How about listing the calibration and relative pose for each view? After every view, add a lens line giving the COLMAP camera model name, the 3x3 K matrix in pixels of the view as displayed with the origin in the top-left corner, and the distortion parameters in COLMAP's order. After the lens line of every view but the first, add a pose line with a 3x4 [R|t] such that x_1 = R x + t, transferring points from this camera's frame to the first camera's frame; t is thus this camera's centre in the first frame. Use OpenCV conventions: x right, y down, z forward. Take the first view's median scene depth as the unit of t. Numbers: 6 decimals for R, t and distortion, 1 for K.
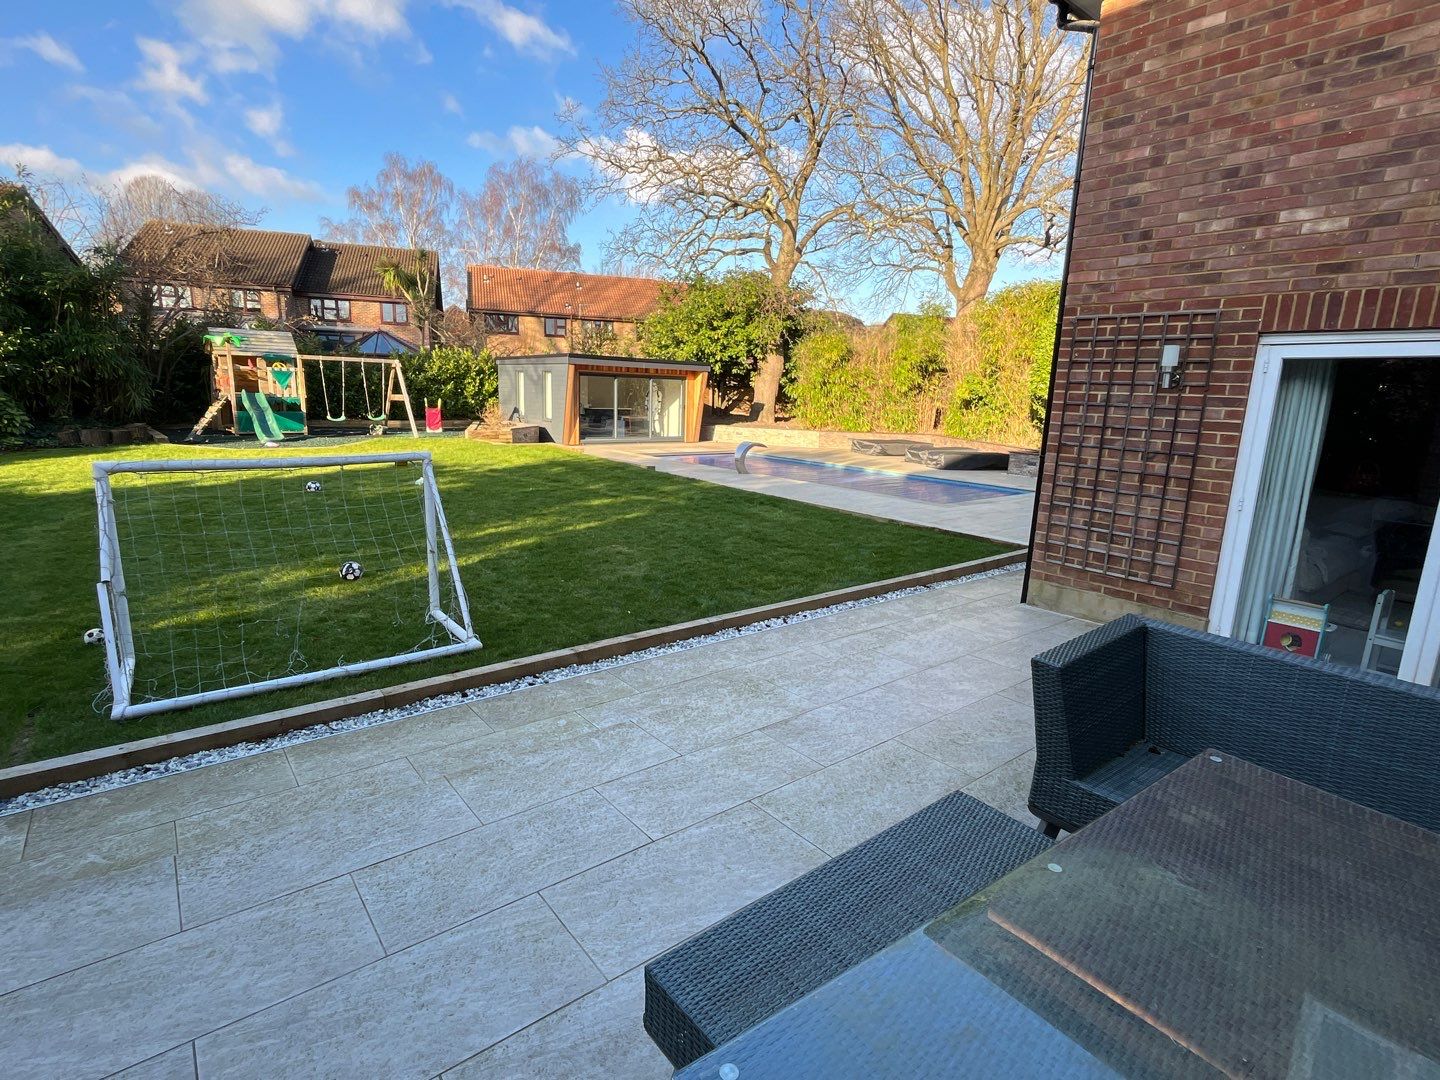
lens RADIAL K [[717.6, 0, 719.0], [0, 717.6, 541.5], [0, 0, 1]] dist [-0.002999, -0.000642]
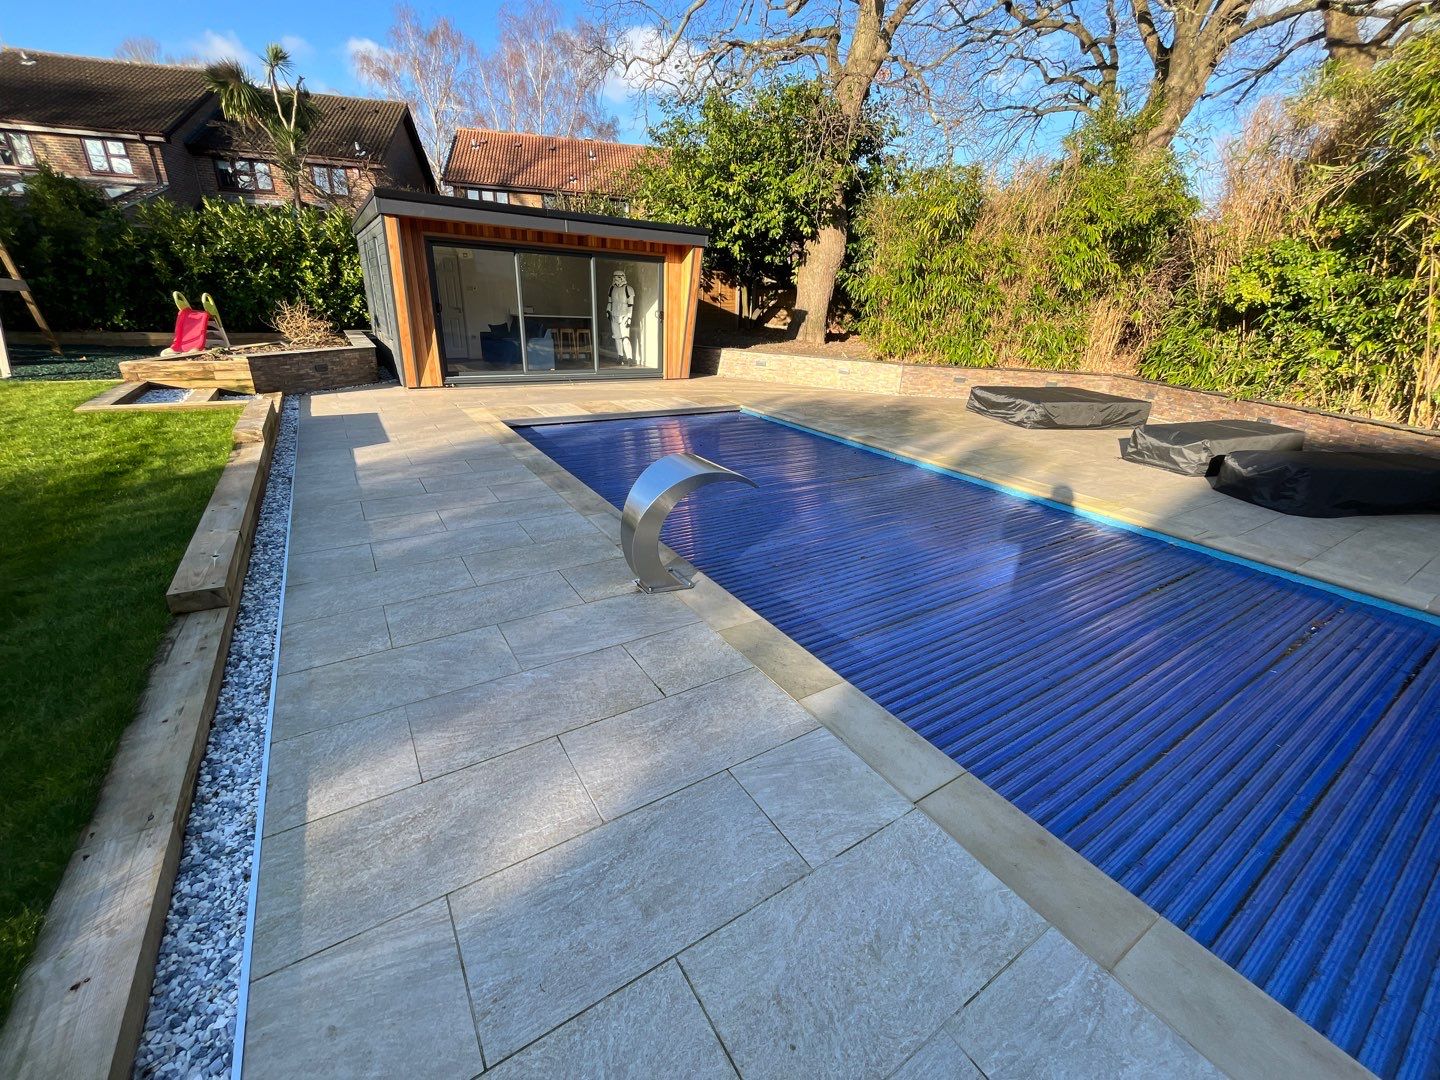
lens RADIAL K [[581.6, 0, 719.5], [0, 581.6, 539.5], [0, 0, 1]] dist [-0.003284, -0.000116]
pose [[0.994159, 0.050987, -0.095120, 0.048368], [-0.033240, 0.983179, 0.179594, -0.095099], [0.102677, -0.175383, 0.979131, 0.513758]]
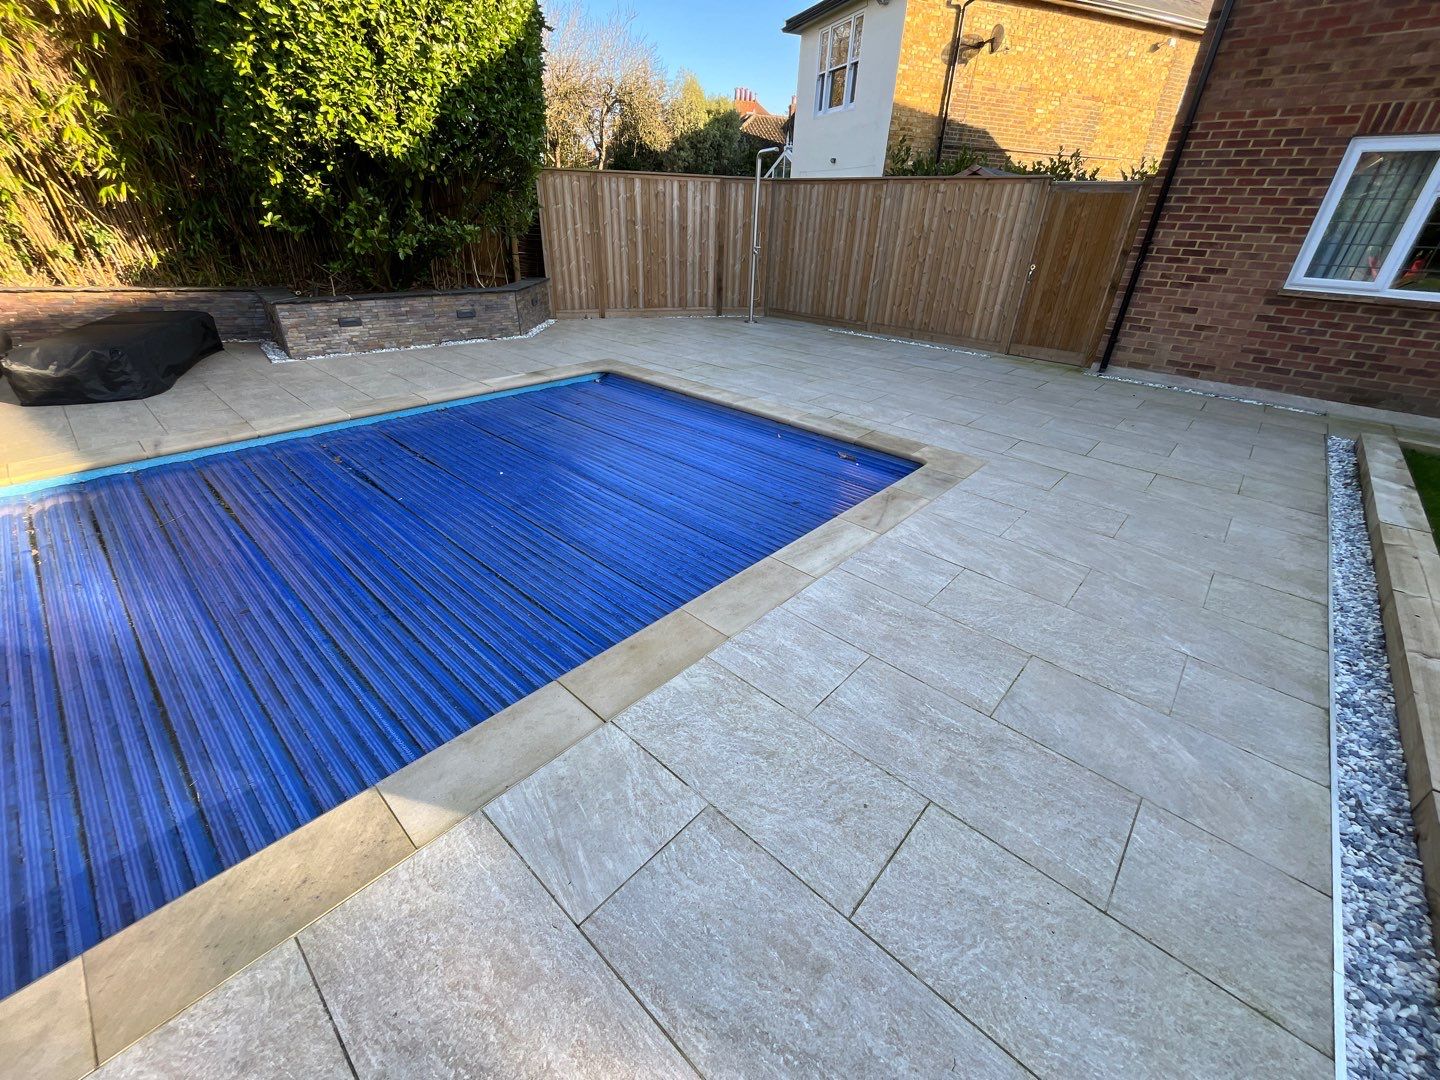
lens RADIAL K [[581.6, 0, 721.5], [0, 581.6, 542.6], [0, 0, 1]] dist [-0.003284, -0.000116]
pose [[-0.151246, -0.520656, 0.840263, 0.019384], [0.167896, 0.824160, 0.540899, -0.104274], [-0.974133, 0.222885, -0.037235, 0.560495]]
